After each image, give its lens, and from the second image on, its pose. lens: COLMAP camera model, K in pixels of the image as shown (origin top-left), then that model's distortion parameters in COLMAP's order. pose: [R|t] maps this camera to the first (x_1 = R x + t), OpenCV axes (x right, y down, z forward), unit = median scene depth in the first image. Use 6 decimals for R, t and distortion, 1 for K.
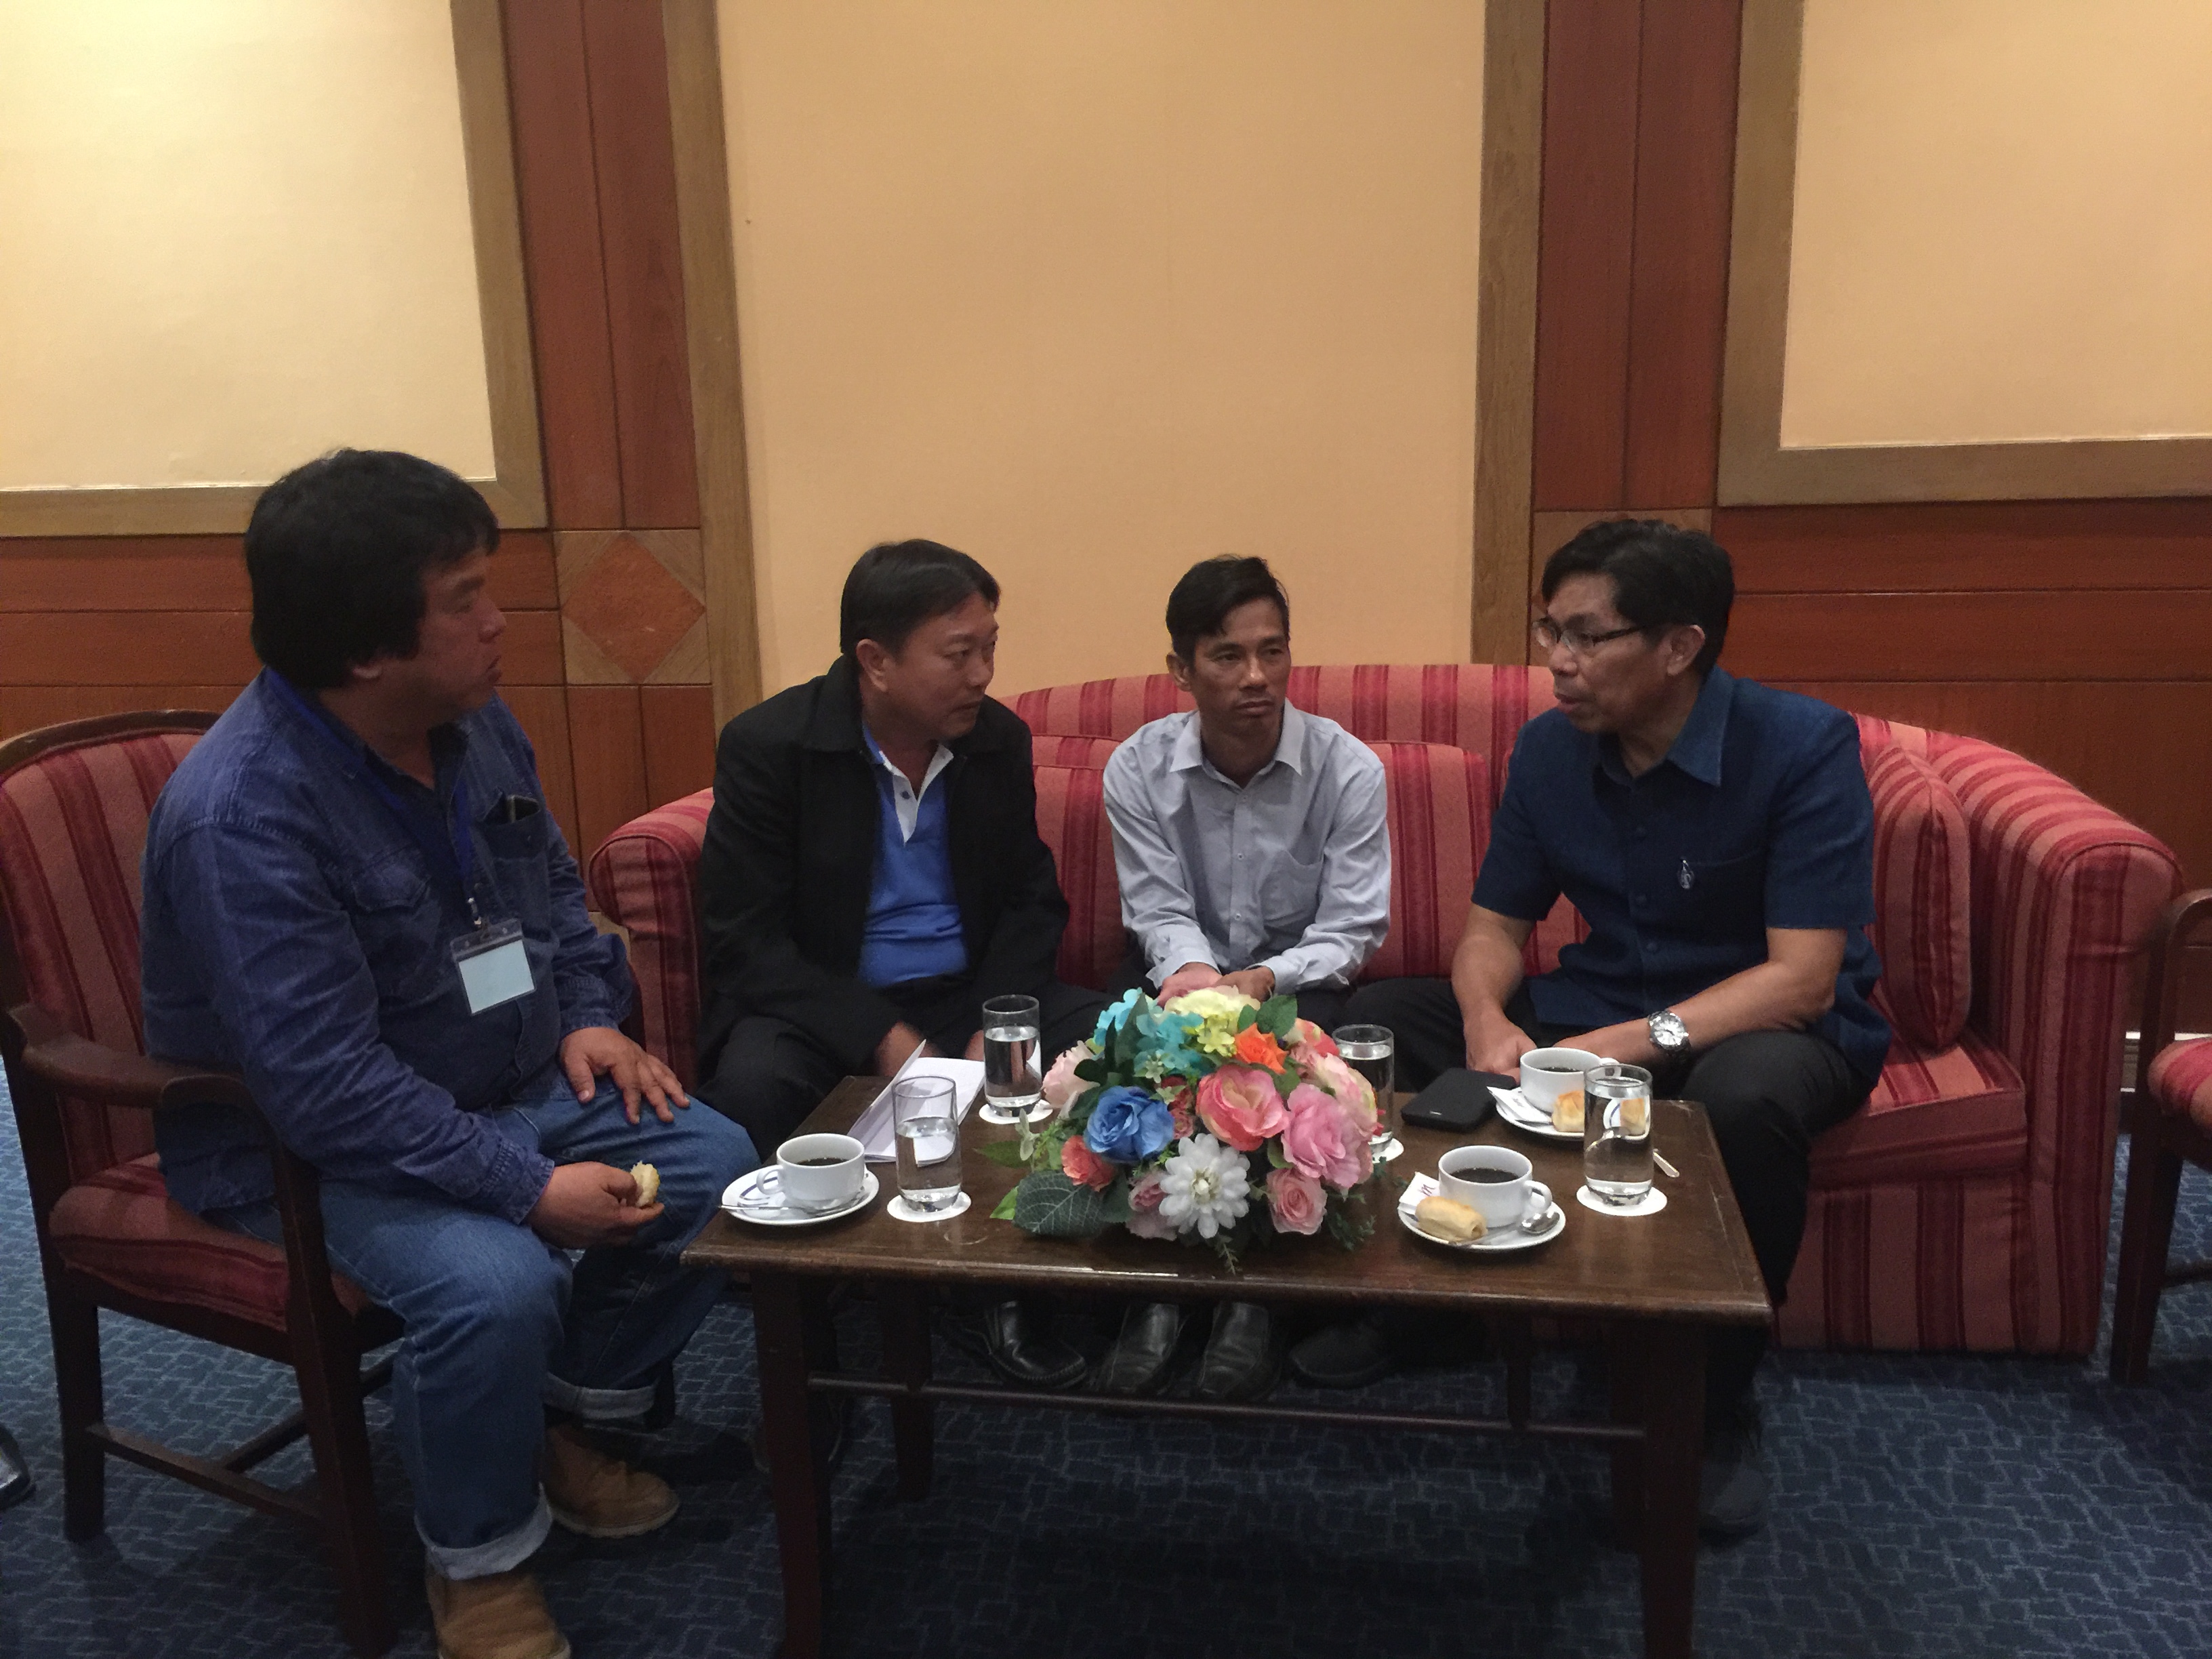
lens RADIAL K [[1870.3, 0, 1102.5], [0, 1870.3, 827.2], [0, 0, 1]] dist [0.033288, -0.005307]
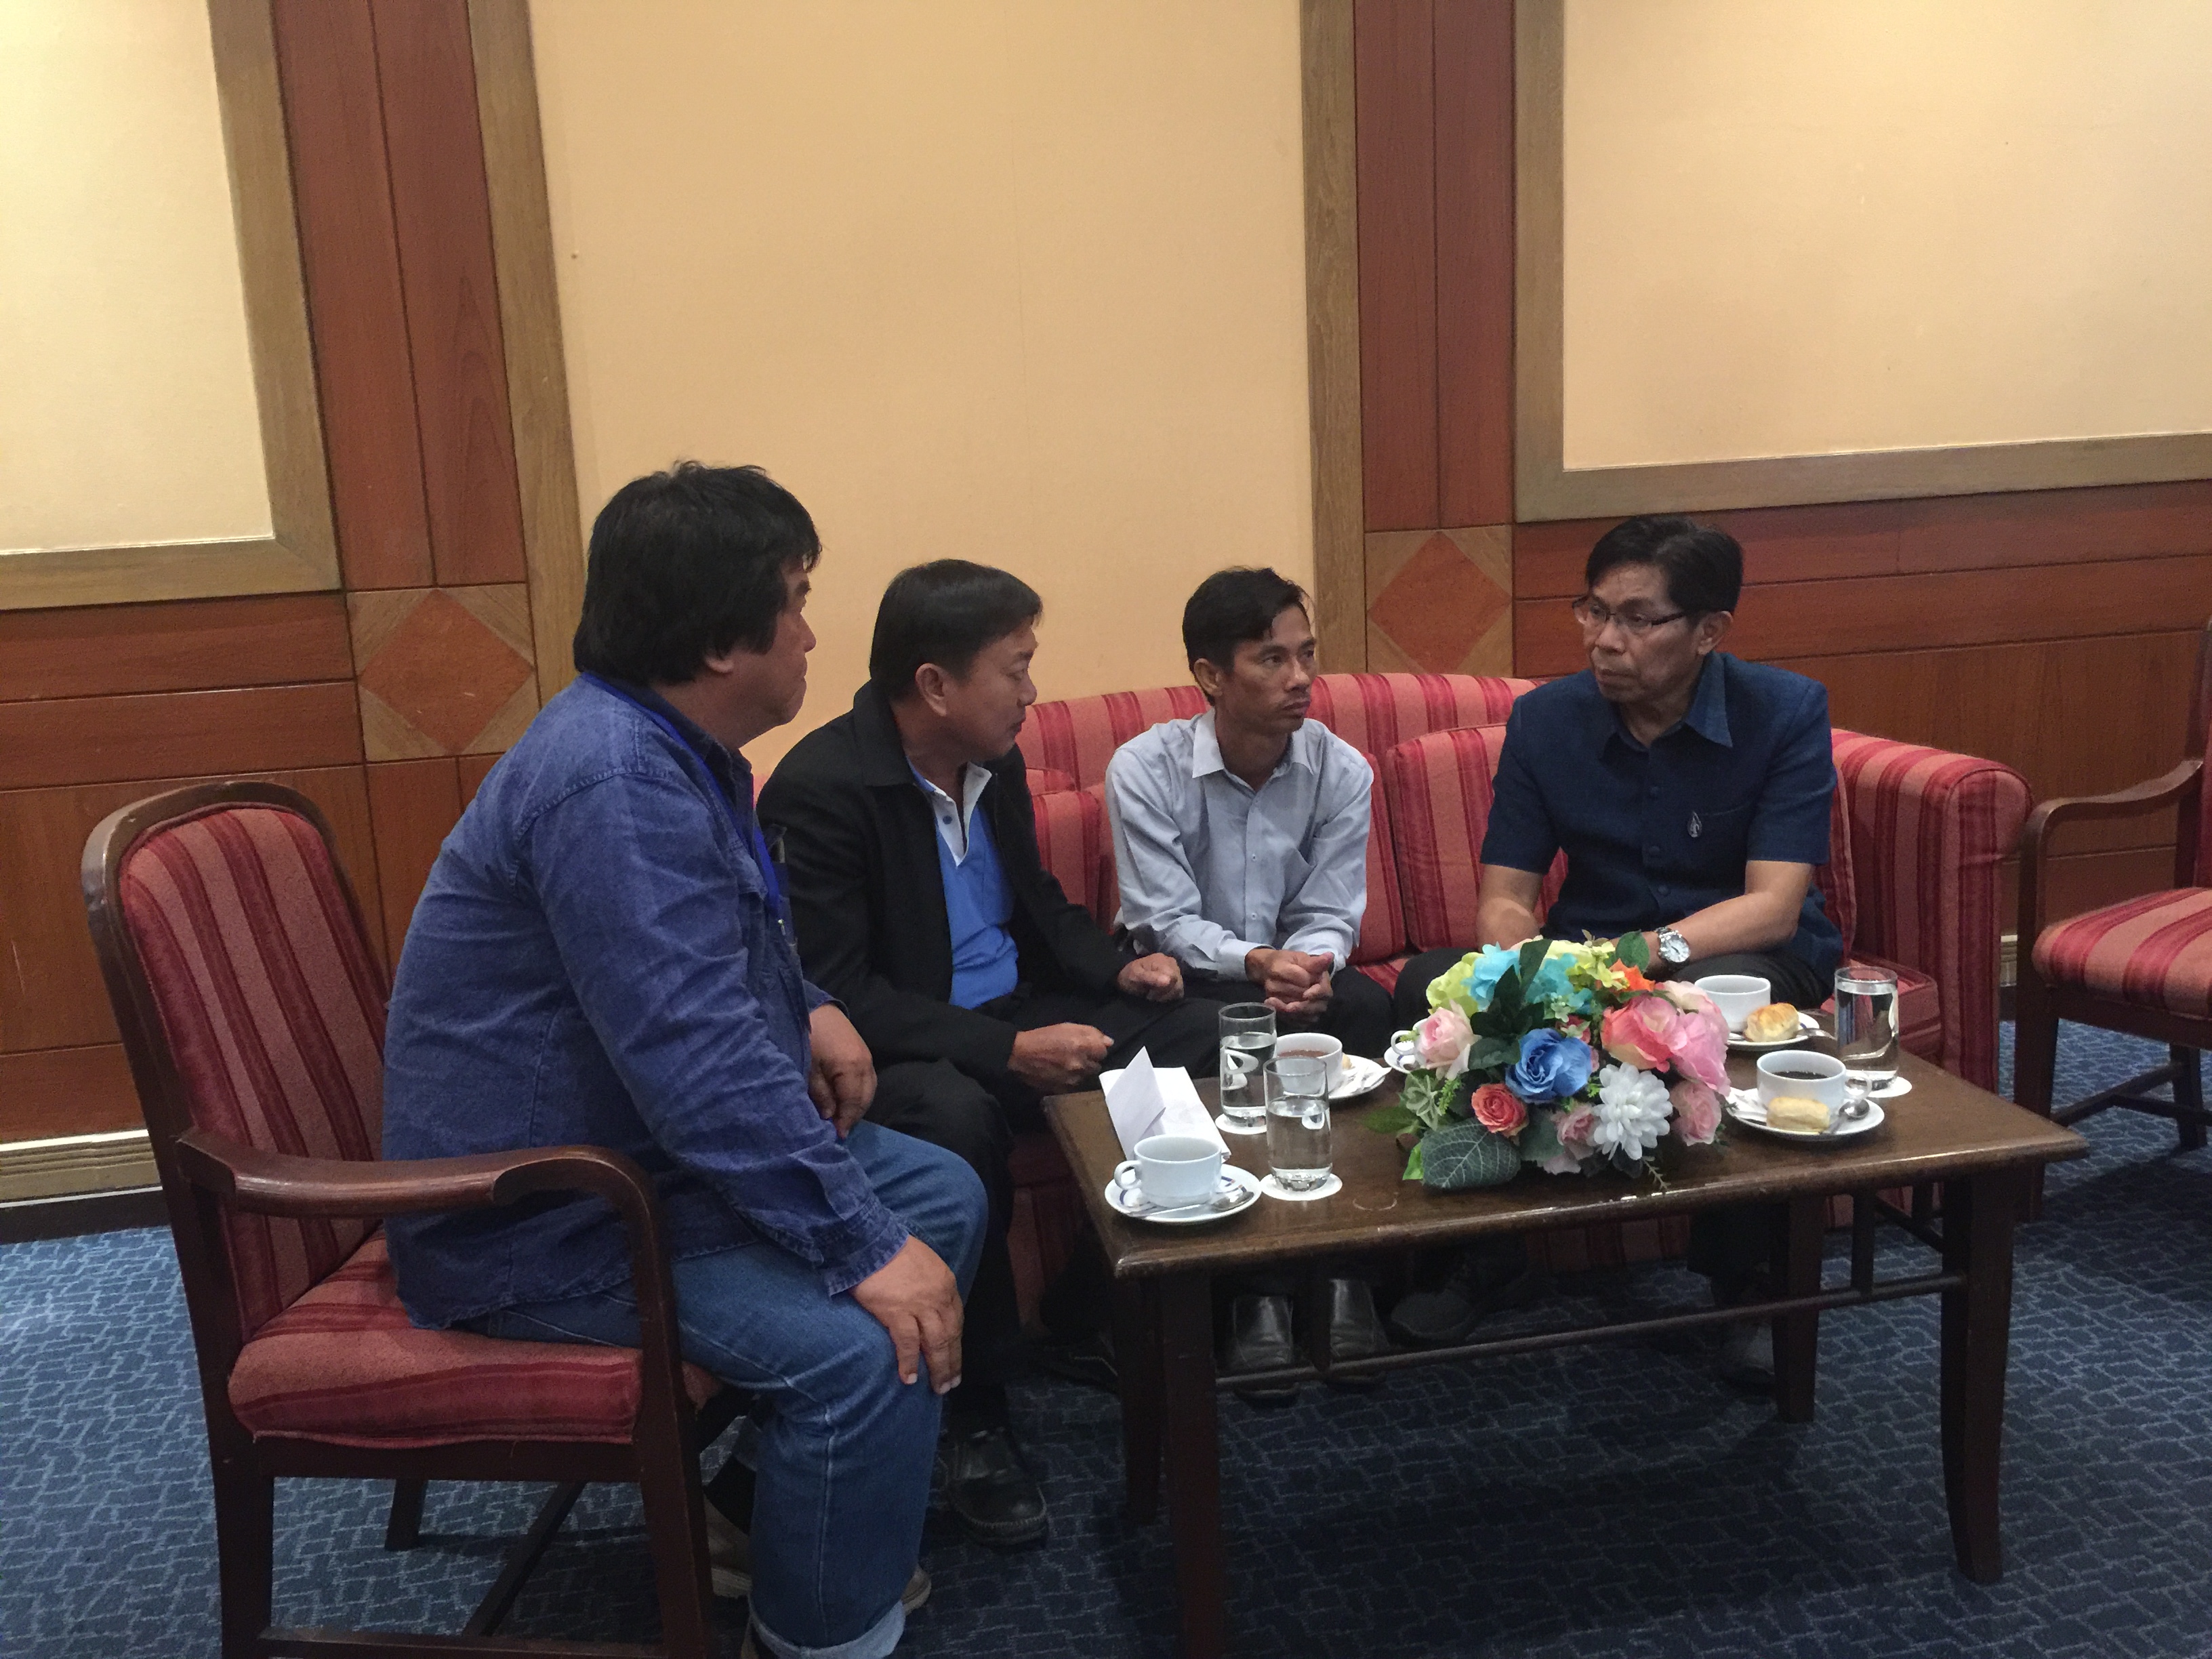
lens RADIAL K [[1870.3, 0, 1037.7], [0, 1870.3, 813.8], [0, 0, 1]] dist [0.033288, -0.005307]
pose [[0.935732, -0.080761, 0.343342, -0.440128], [0.099729, 0.994292, -0.037918, 0.021804], [-0.338320, 0.069722, 0.938445, 0.072011]]
